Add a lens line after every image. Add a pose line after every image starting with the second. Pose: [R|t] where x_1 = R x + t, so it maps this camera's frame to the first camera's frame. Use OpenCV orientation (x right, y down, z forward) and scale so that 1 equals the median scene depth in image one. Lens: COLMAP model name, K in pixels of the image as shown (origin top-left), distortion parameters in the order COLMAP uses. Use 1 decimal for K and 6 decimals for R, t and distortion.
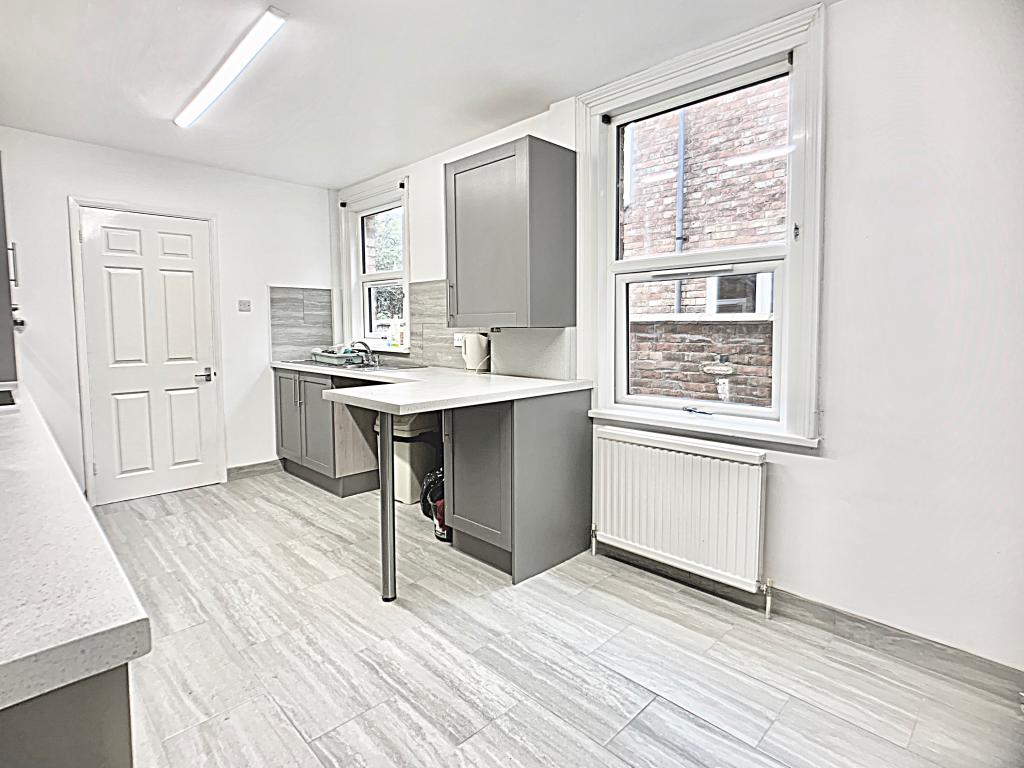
lens RADIAL K [[537.1, 0, 508.6], [0, 537.1, 369.4], [0, 0, 1]] dist [-0.022955, 0.008092]
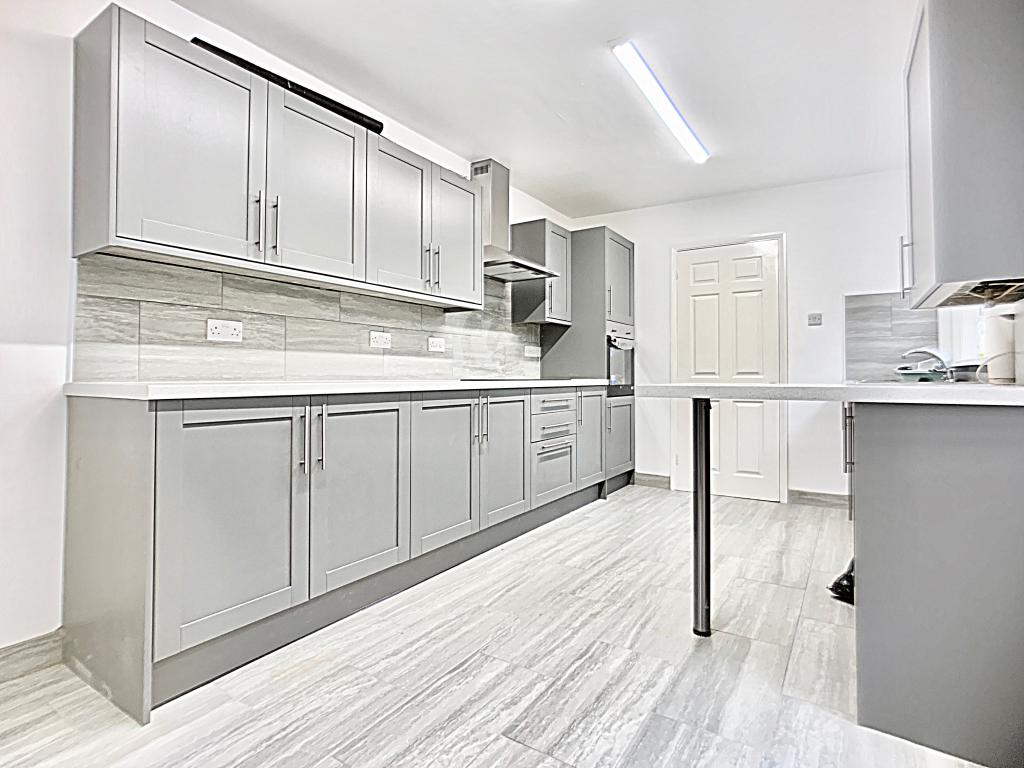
lens RADIAL K [[537.1, 0, 511.1], [0, 537.1, 368.5], [0, 0, 1]] dist [-0.022955, 0.008092]
pose [[0.215302, -0.010670, -0.976489, 0.562622], [-0.086331, 0.995817, -0.029916, 0.075666], [0.972724, 0.090743, 0.213480, 0.533561]]
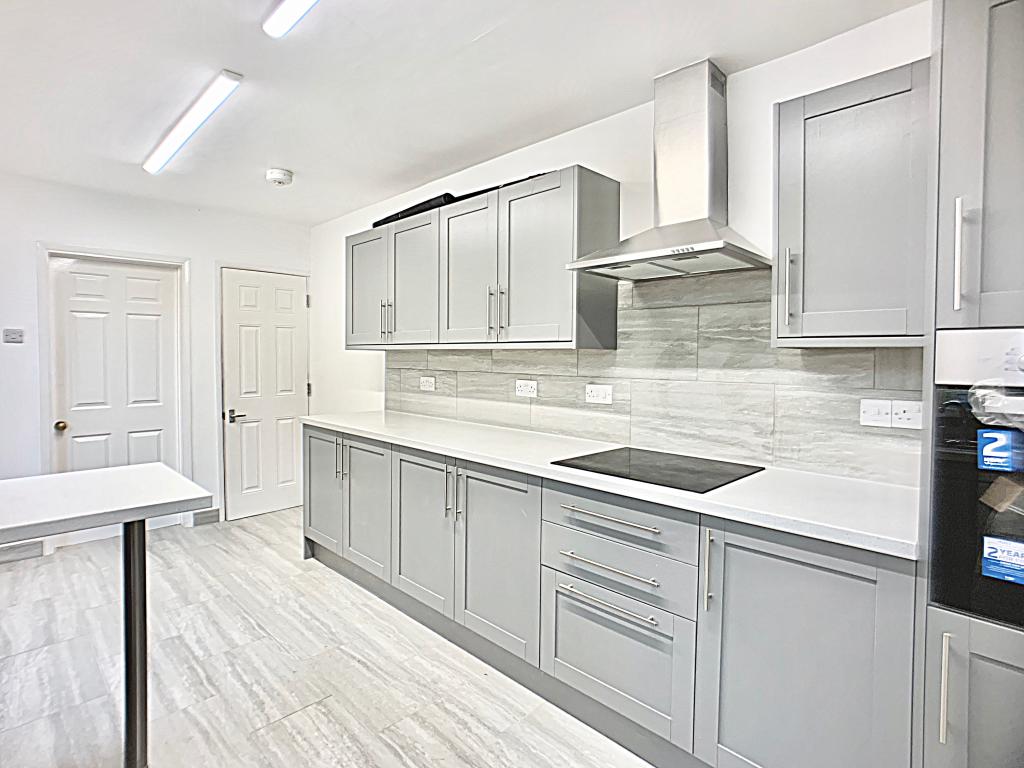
lens RADIAL K [[537.1, 0, 506.0], [0, 537.1, 371.4], [0, 0, 1]] dist [-0.022955, 0.008092]
pose [[-0.999966, -0.007706, 0.002941, -0.754482], [-0.007325, 0.993612, 0.112608, -0.188086], [-0.003789, 0.112583, -0.993635, 1.745617]]
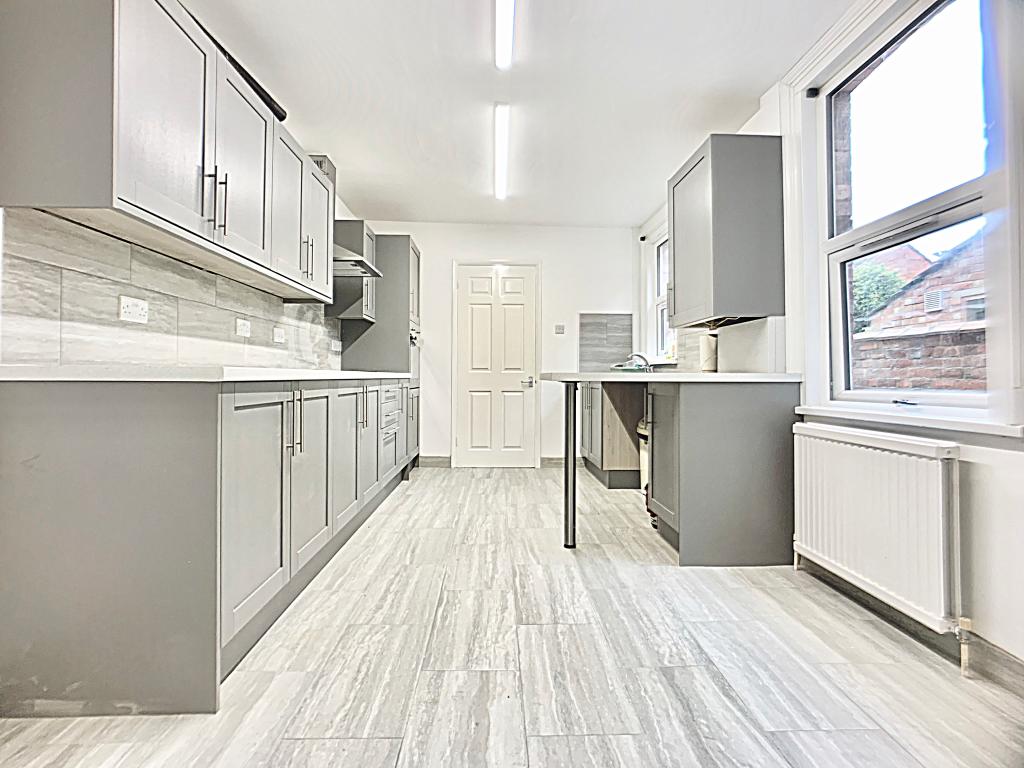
lens RADIAL K [[537.1, 0, 512.0], [0, 537.1, 376.3], [0, 0, 1]] dist [-0.022955, 0.008092]
pose [[0.735840, 0.006200, -0.677127, 0.518255], [-0.065414, 0.995932, -0.061967, 0.143365], [0.673988, 0.089891, 0.733253, 0.010224]]
